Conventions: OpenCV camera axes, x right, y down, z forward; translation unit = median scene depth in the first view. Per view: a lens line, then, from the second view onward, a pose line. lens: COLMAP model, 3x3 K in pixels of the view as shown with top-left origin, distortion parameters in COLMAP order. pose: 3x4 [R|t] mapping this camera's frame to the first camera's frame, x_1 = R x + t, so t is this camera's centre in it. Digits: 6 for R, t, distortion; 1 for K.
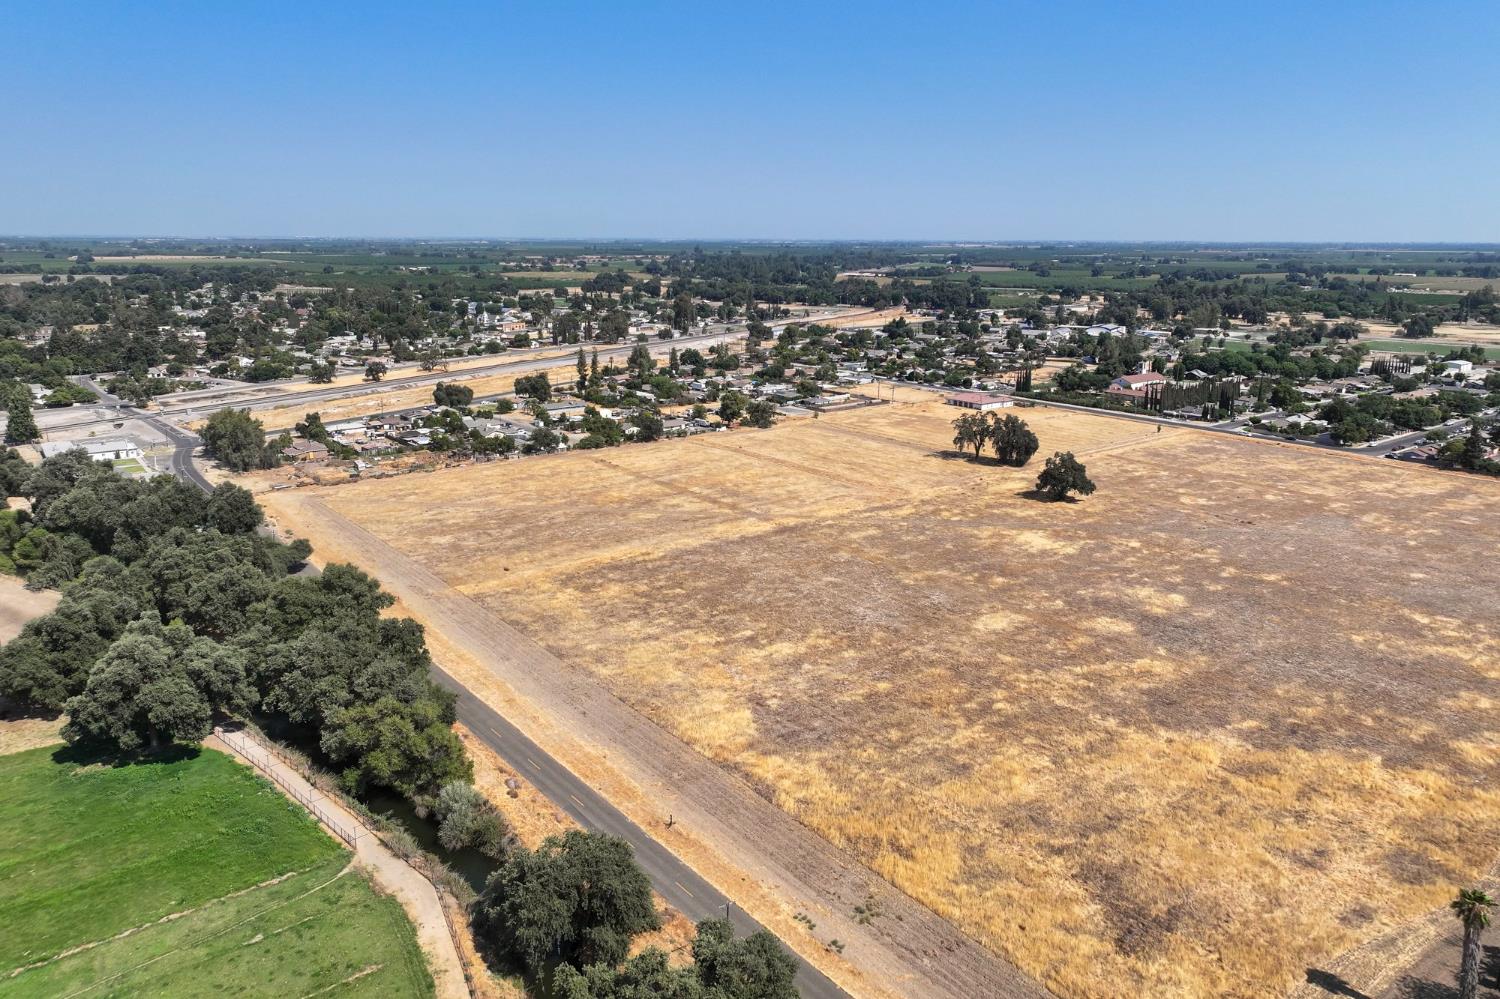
lens RADIAL K [[1059.3, 0, 750.4], [0, 1059.3, 499.8], [0, 0, 1]] dist [0.006941, 0.002576]
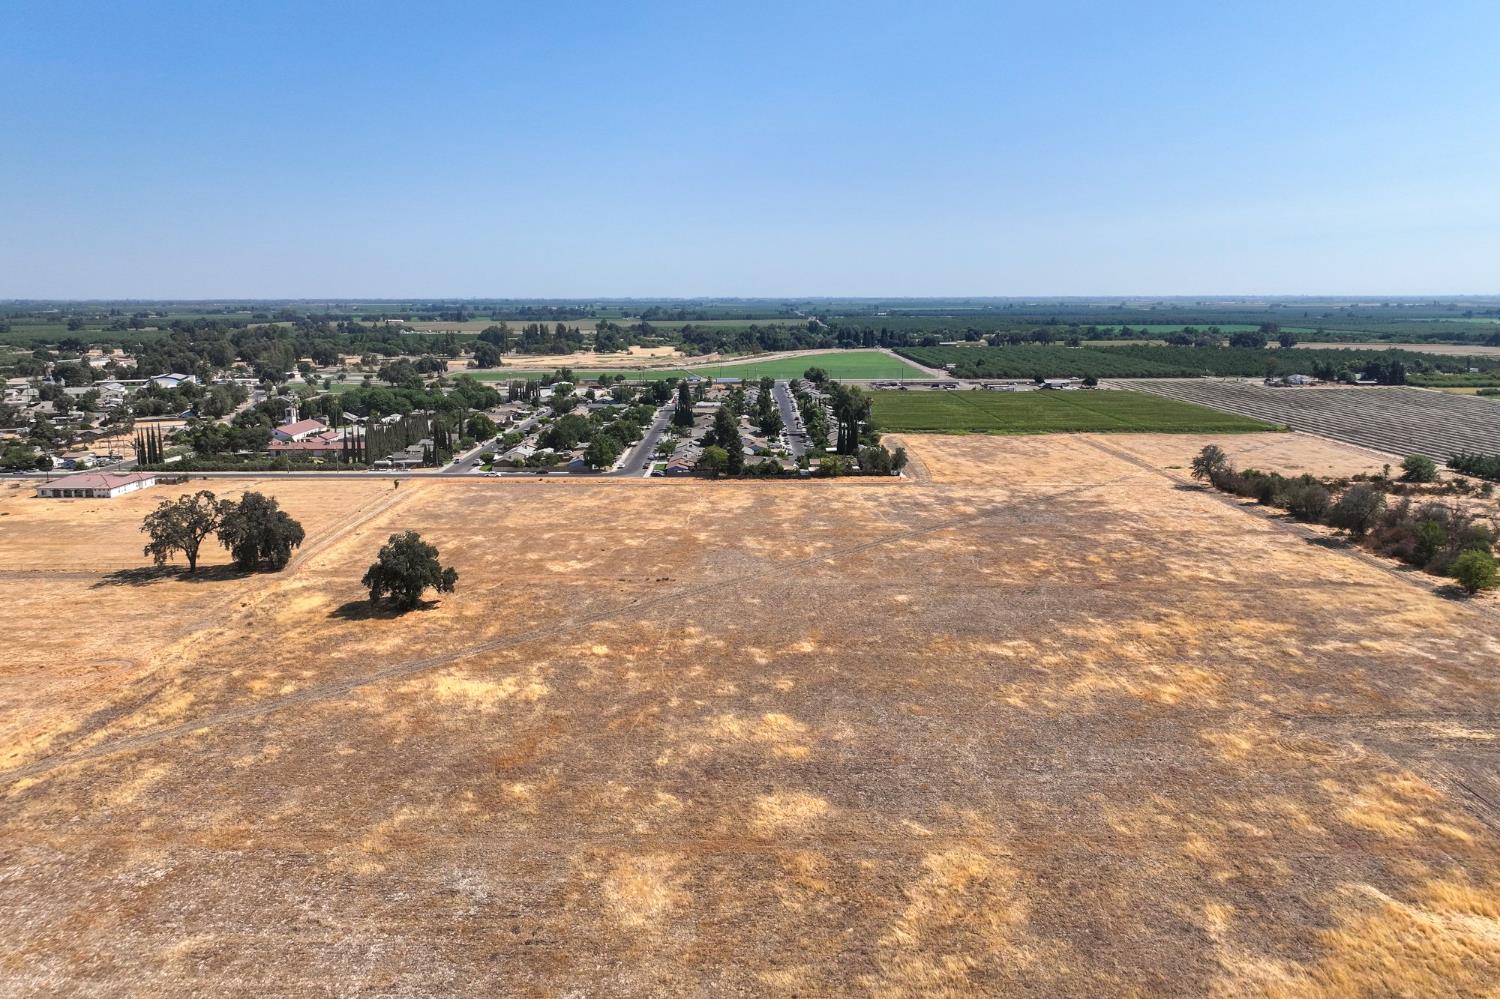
lens RADIAL K [[1059.3, 0, 748.9], [0, 1059.3, 496.9], [0, 0, 1]] dist [0.006941, 0.002576]
pose [[0.617195, -0.153730, 0.771646, -0.058105], [0.197559, 0.979587, 0.037140, -0.048463], [-0.761604, 0.129523, 0.634967, 0.443288]]
